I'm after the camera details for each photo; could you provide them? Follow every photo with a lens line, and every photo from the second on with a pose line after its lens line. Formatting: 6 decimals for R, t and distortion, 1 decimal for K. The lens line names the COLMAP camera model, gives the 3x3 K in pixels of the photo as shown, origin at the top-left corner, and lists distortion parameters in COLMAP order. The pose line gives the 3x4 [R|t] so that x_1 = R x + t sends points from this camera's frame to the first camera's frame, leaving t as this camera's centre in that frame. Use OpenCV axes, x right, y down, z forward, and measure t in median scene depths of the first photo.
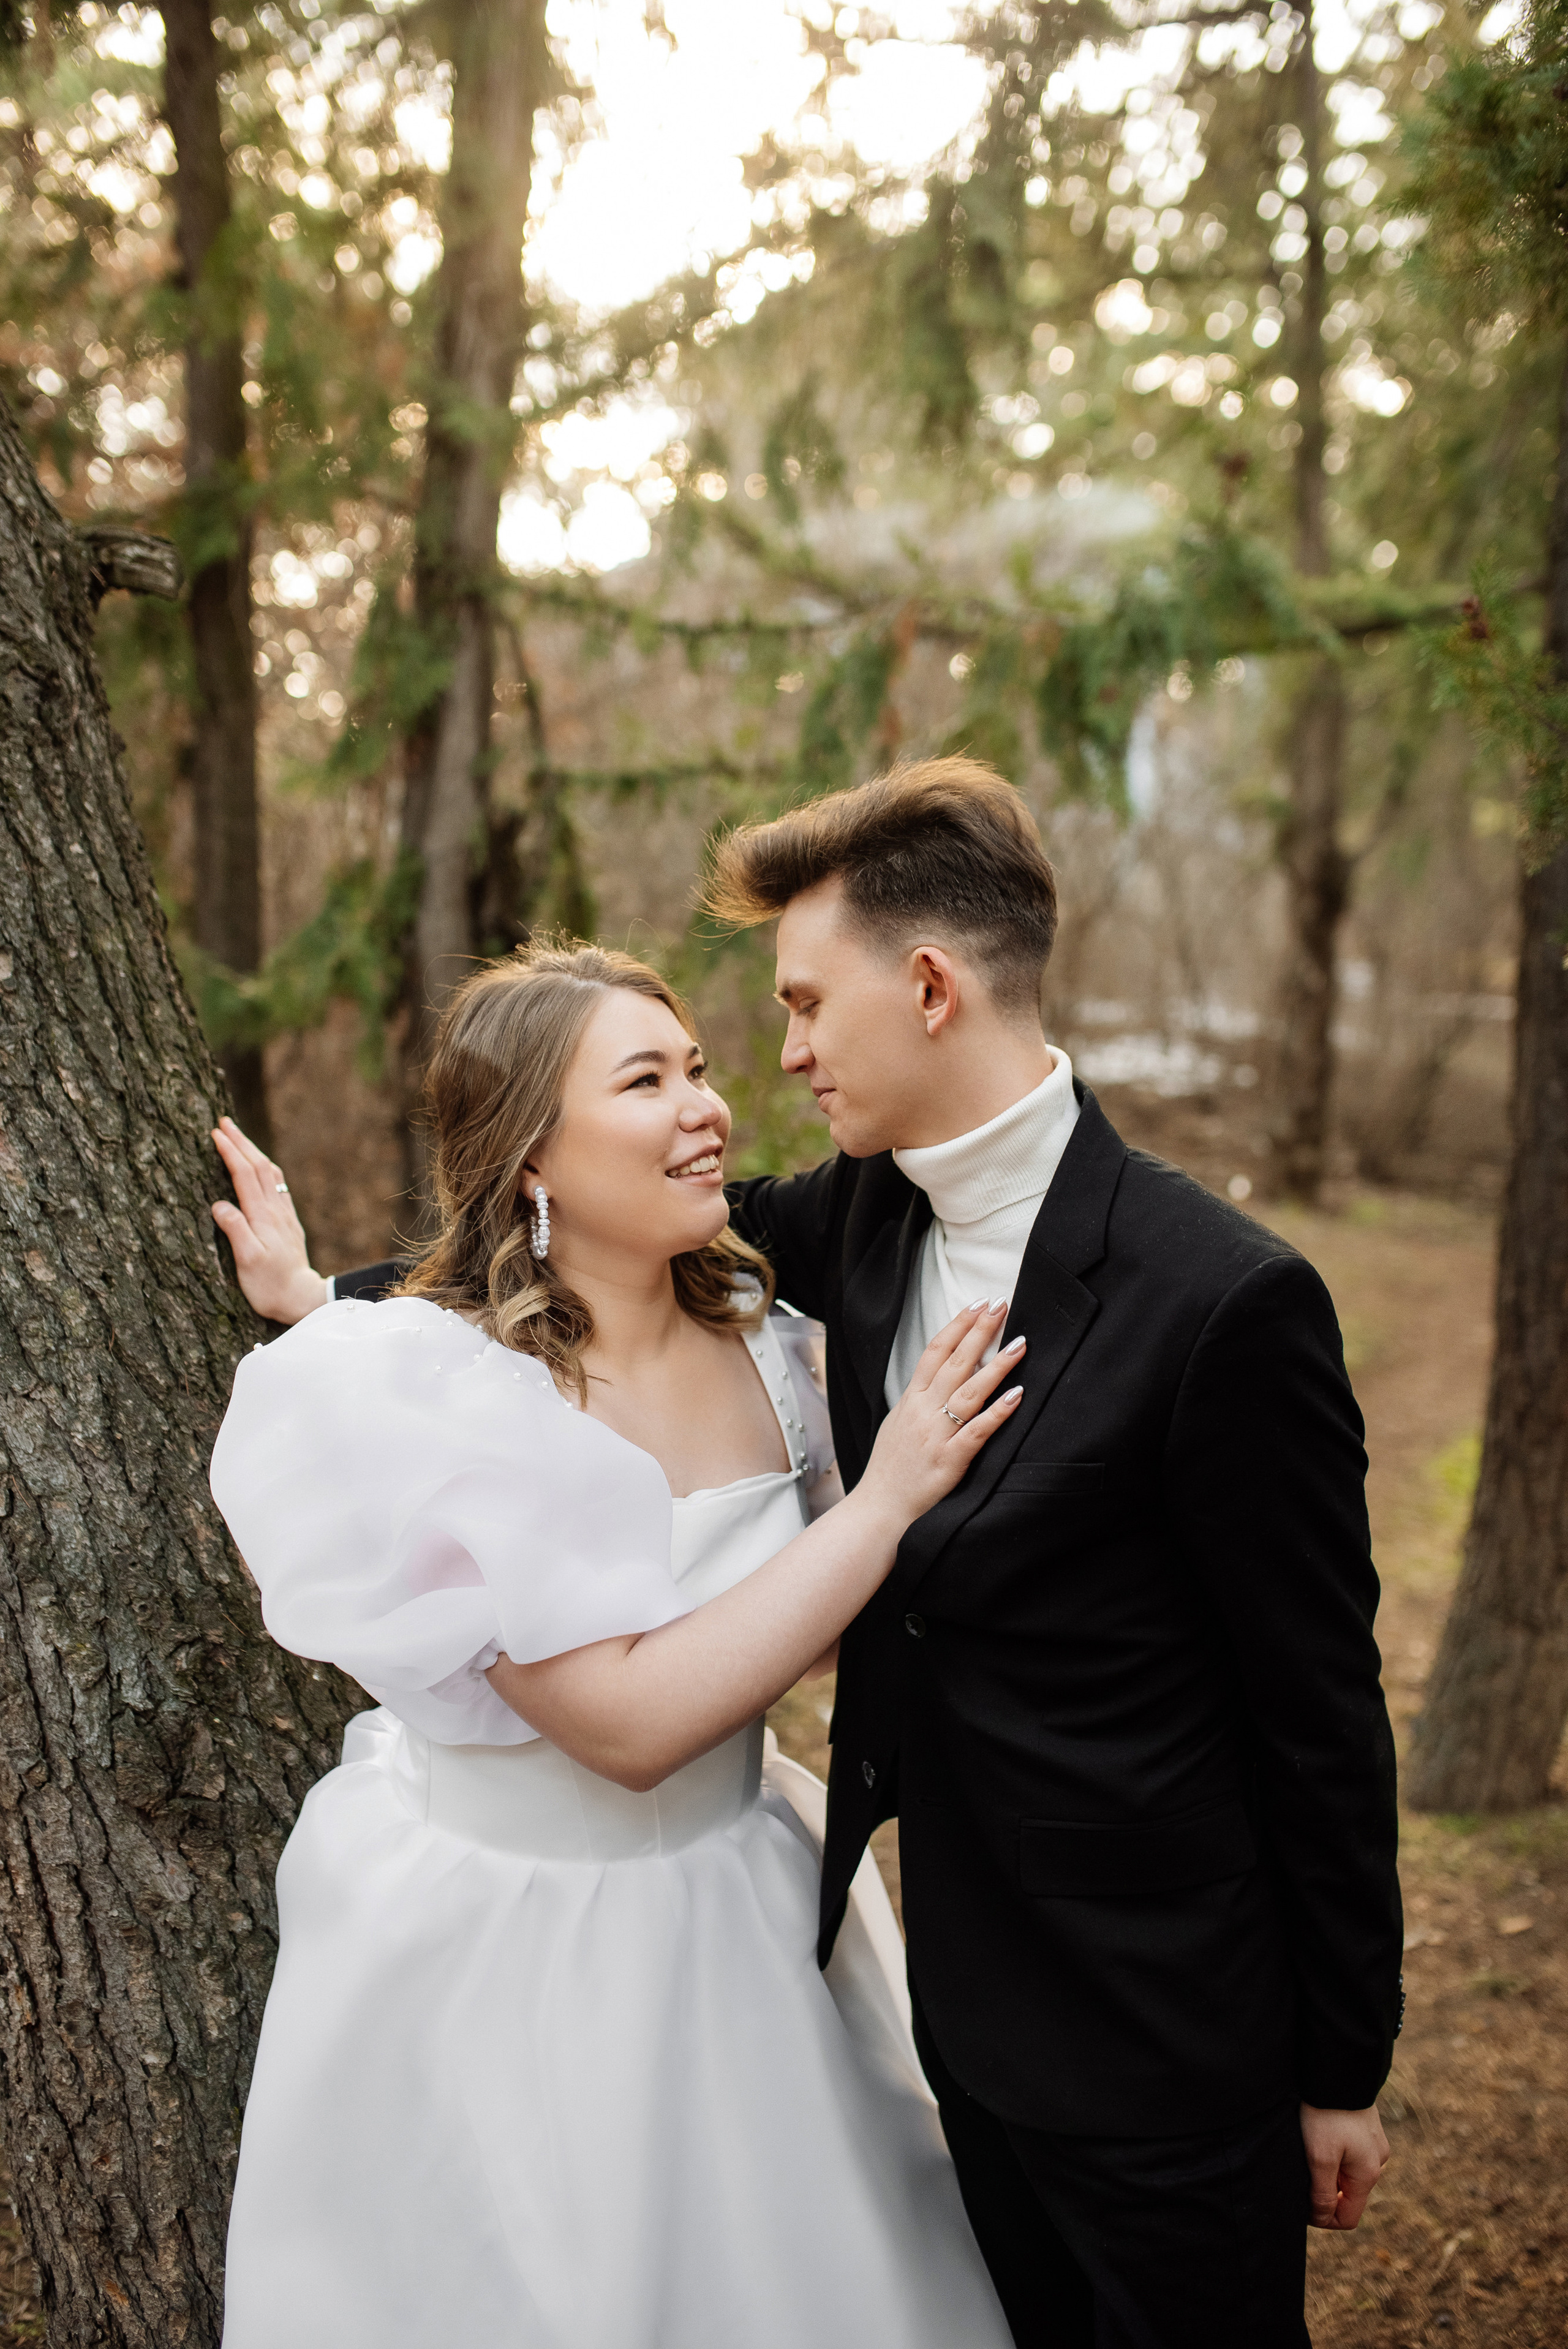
lens RADIAL K [[2233.3, 0, 784.0], [0, 2233.3, 1174.5], [0, 0, 1]] dist [-0.074593, 0.114154]
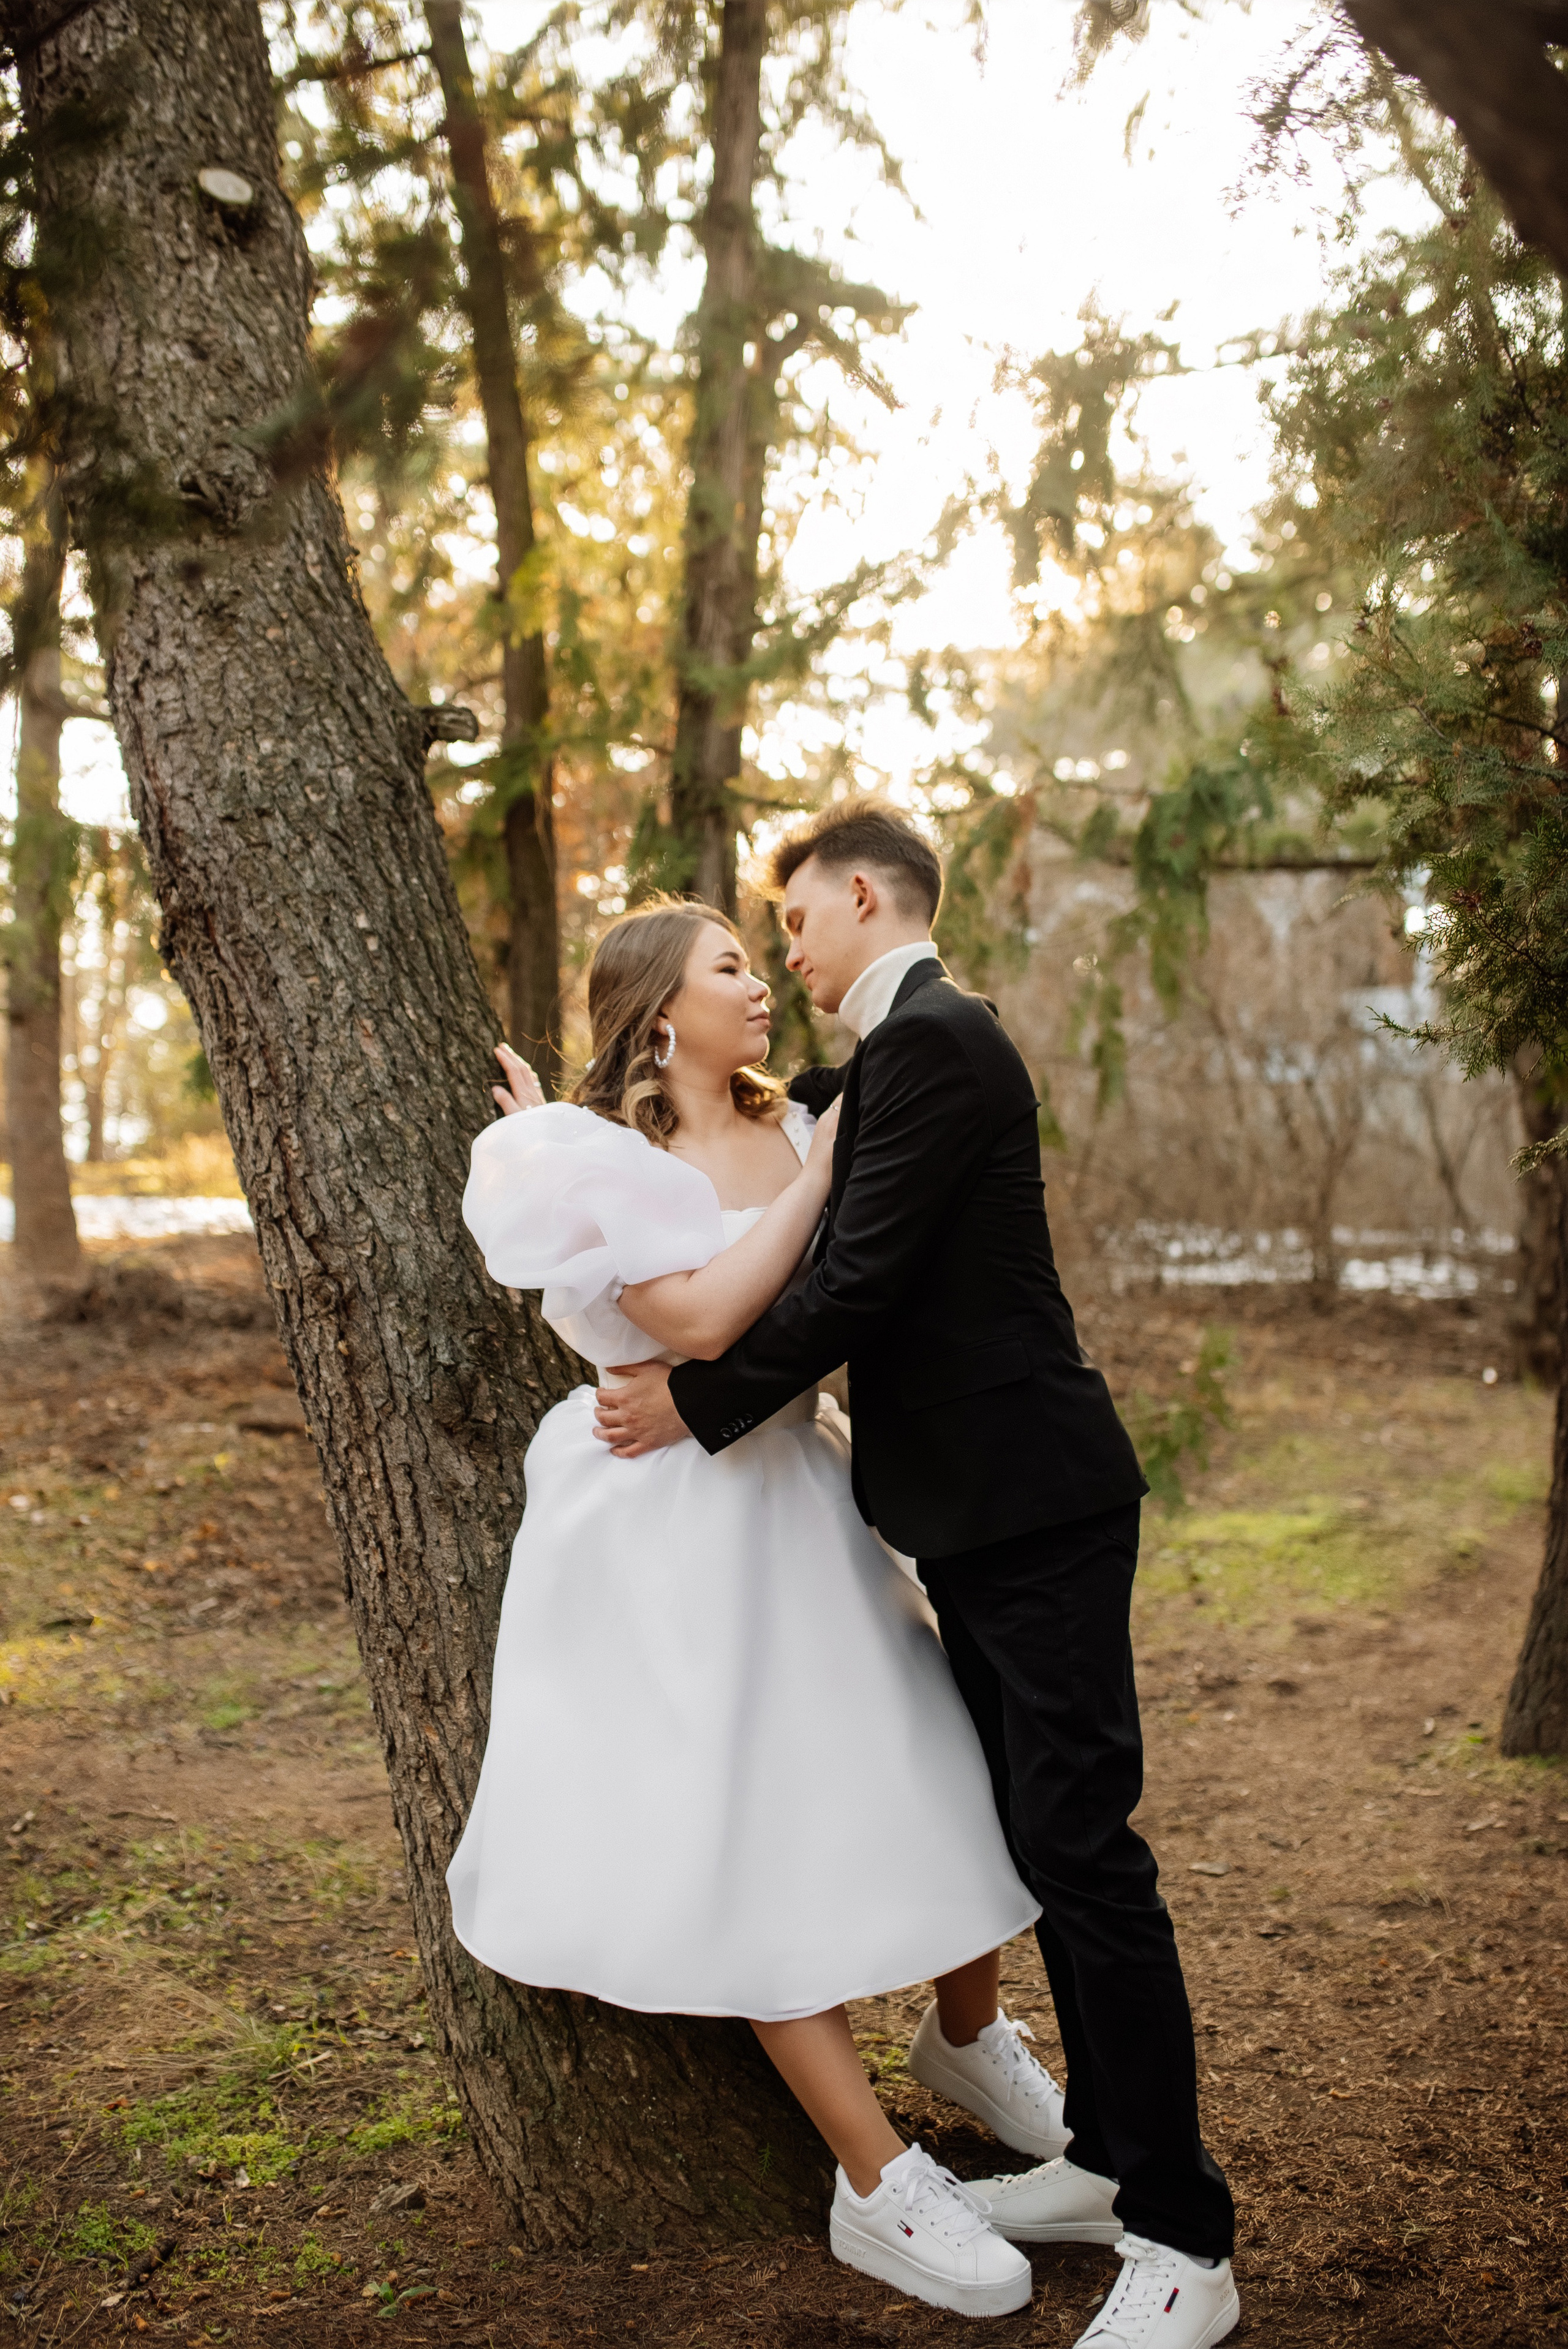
lens RADIAL K [[2233.3, 0, 784.0], [0, 2233.3, 1174.5], [0, 0, 1]] dist [-0.074593, 0.114154]
pose [[0.988429, -0.036578, -0.147211, 0.211427], [0.016330, 0.990509, -0.136473, 0.326494], [0.150805, 0.132490, 0.979645, -0.622634]]
